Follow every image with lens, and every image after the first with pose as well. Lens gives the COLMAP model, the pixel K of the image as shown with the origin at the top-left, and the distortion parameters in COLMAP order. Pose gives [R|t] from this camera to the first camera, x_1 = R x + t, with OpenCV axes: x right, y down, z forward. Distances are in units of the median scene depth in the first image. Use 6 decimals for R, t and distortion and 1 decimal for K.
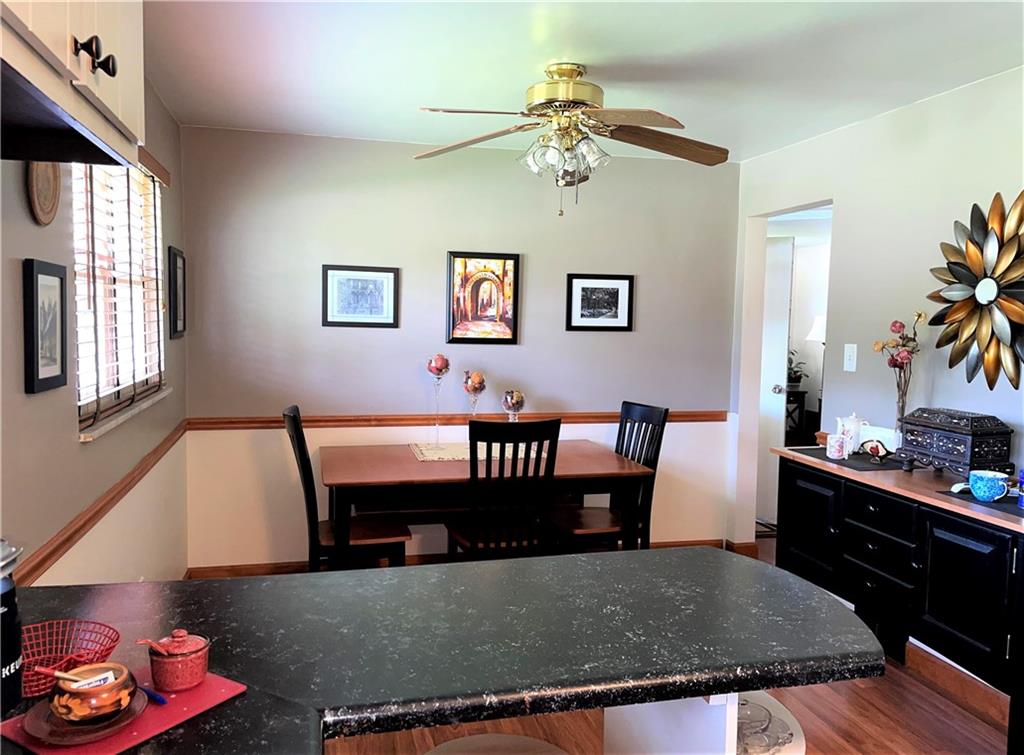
lens RADIAL K [[780.8, 0, 512.0], [0, 780.8, 377.5], [0, 0, 1]] dist [0.066074, -0.007742]
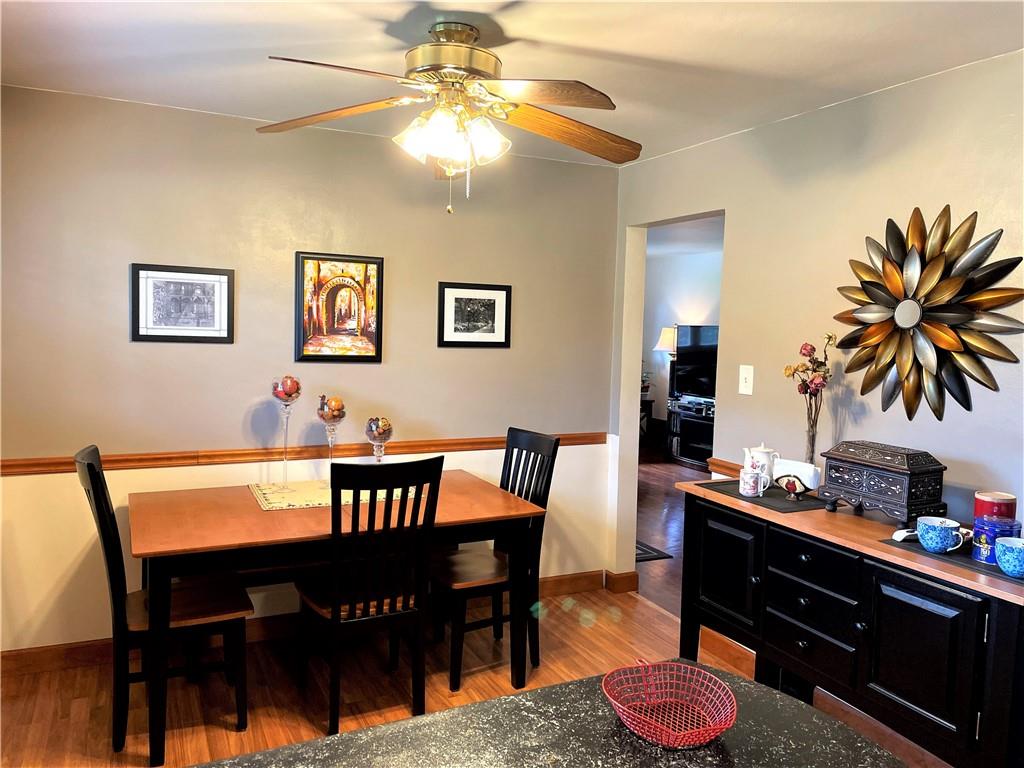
lens RADIAL K [[768.7, 0, 512.0], [0, 768.7, 384.0], [0, 0, 1]] dist [0.103757, -0.112085]
pose [[0.978655, -0.004986, 0.205449, -0.032171], [0.004002, 0.999978, 0.005205, -0.026451], [-0.205471, -0.004272, 0.978654, 0.162182]]
